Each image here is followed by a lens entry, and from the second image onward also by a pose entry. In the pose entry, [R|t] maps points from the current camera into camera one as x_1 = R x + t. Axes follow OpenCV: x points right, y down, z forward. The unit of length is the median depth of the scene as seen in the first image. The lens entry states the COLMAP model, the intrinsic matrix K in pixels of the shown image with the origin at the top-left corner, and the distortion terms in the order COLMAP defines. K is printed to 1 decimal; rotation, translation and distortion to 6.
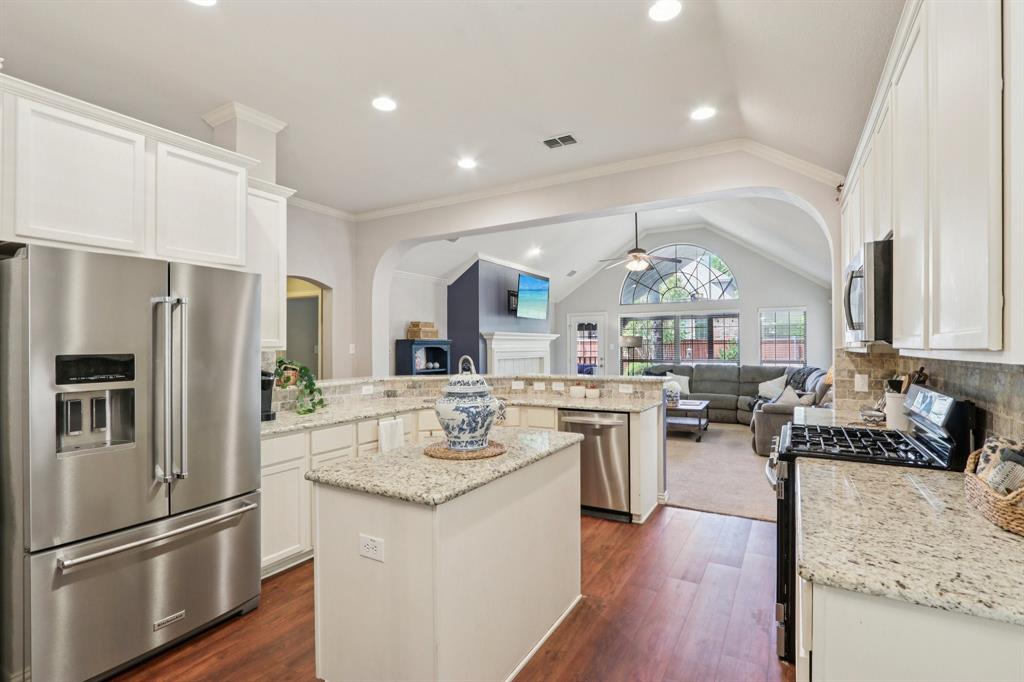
lens RADIAL K [[481.5, 0, 511.9], [0, 481.5, 345.0], [0, 0, 1]] dist [-0.018522, 0.001818]
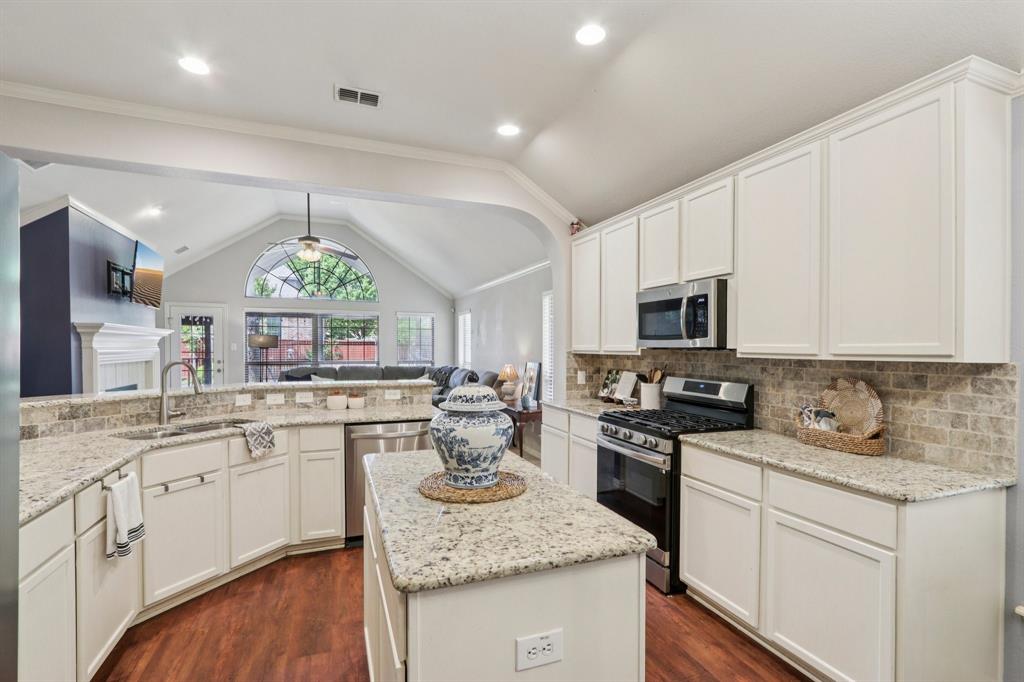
lens RADIAL K [[481.5, 0, 526.4], [0, 481.5, 354.6], [0, 0, 1]] dist [-0.018522, 0.001818]
pose [[0.612625, -0.002331, 0.790370, -0.328301], [-0.012559, 0.999841, 0.012684, 0.000283], [-0.790274, -0.017697, 0.612498, 0.240347]]
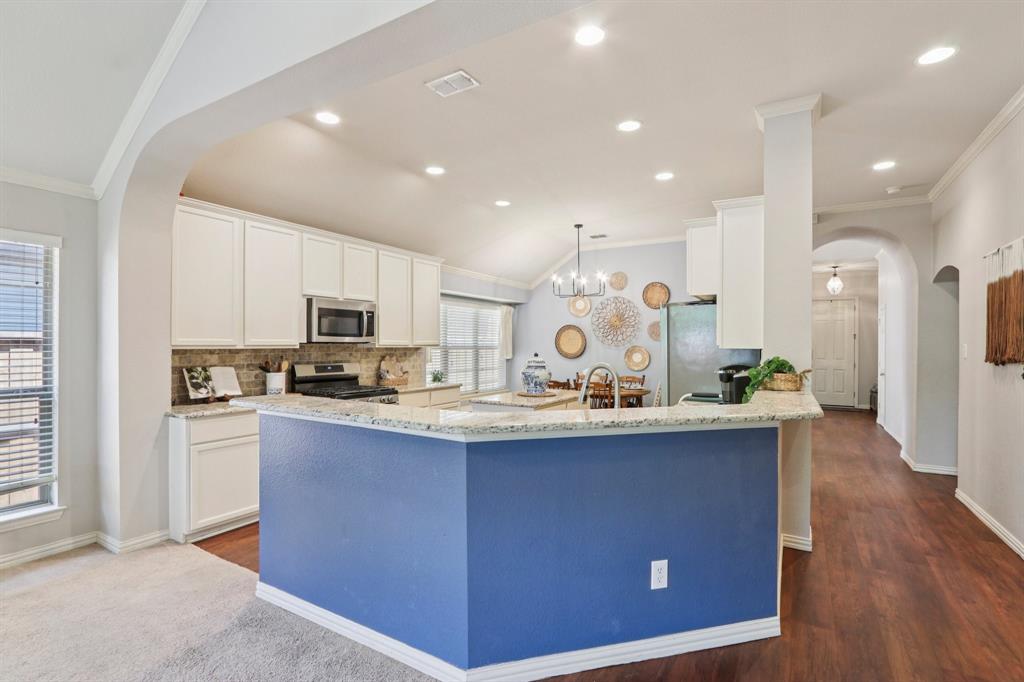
lens RADIAL K [[481.5, 0, 510.4], [0, 481.5, 343.1], [0, 0, 1]] dist [-0.018522, 0.001818]
pose [[-0.999937, -0.000991, 0.011217, -0.006426], [-0.001045, 0.999988, -0.004819, 0.003169], [-0.011212, -0.004830, -0.999925, 1.568593]]
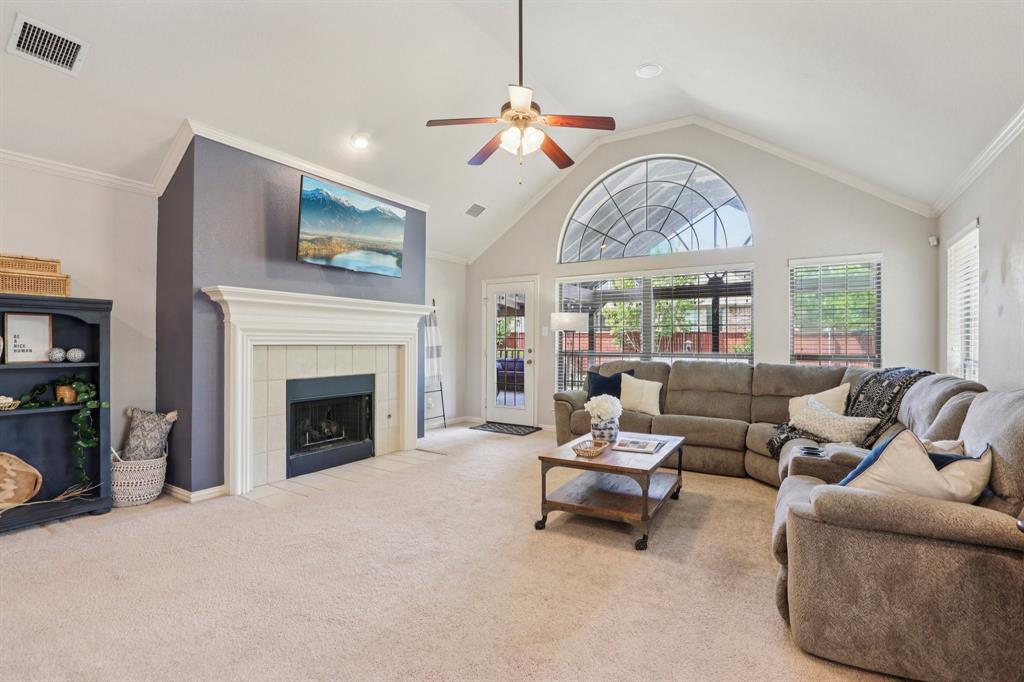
lens RADIAL K [[481.5, 0, 503.4], [0, 481.5, 343.4], [0, 0, 1]] dist [-0.018522, 0.001818]
pose [[0.998792, 0.010199, -0.048071, 0.450895], [-0.009926, 0.999933, 0.005903, 0.039982], [0.048128, -0.005418, 0.998826, 0.916994]]
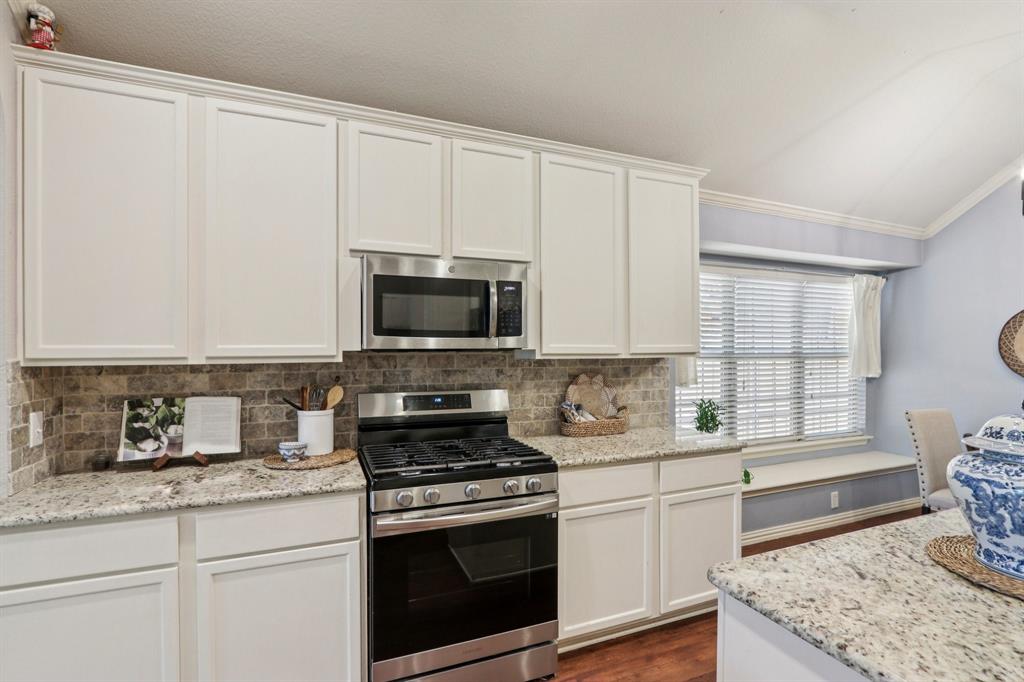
lens RADIAL K [[481.5, 0, 511.4], [0, 481.5, 351.4], [0, 0, 1]] dist [-0.018522, 0.001818]
pose [[-0.794865, -0.002492, 0.606781, 0.018454], [0.001291, 0.999982, 0.005799, -0.004091], [-0.606784, 0.005393, -0.794848, 0.864062]]
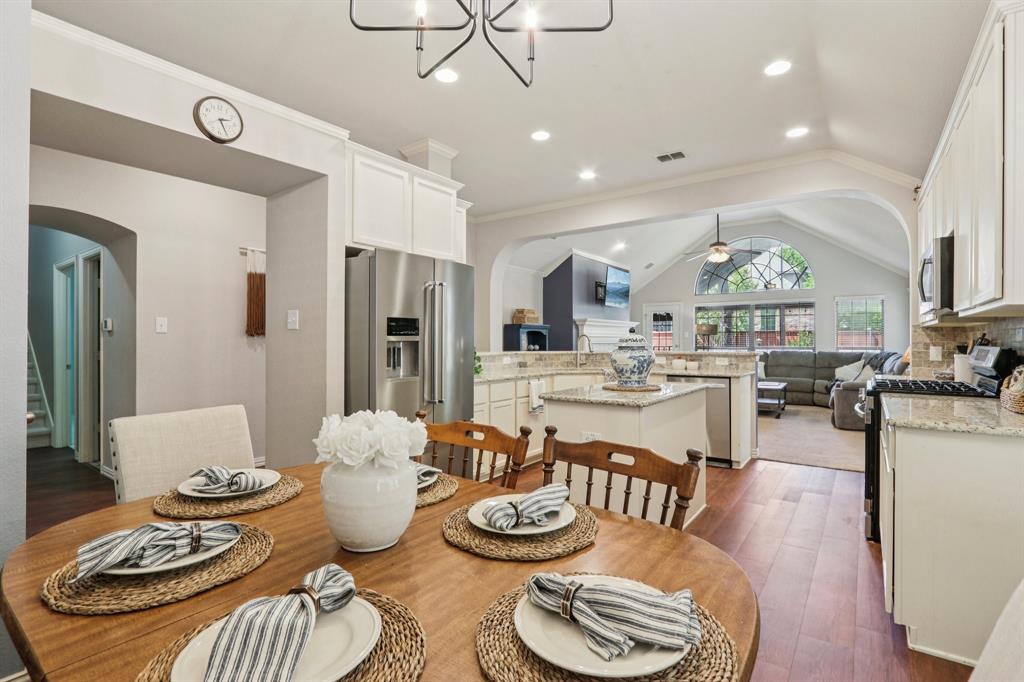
lens RADIAL K [[481.5, 0, 511.4], [0, 481.5, 340.9], [0, 0, 1]] dist [-0.018522, 0.001818]
pose [[0.994084, 0.004576, -0.108516, -0.150787], [-0.004271, 0.999986, 0.003043, 0.038447], [0.108529, -0.002562, 0.994090, -0.230744]]
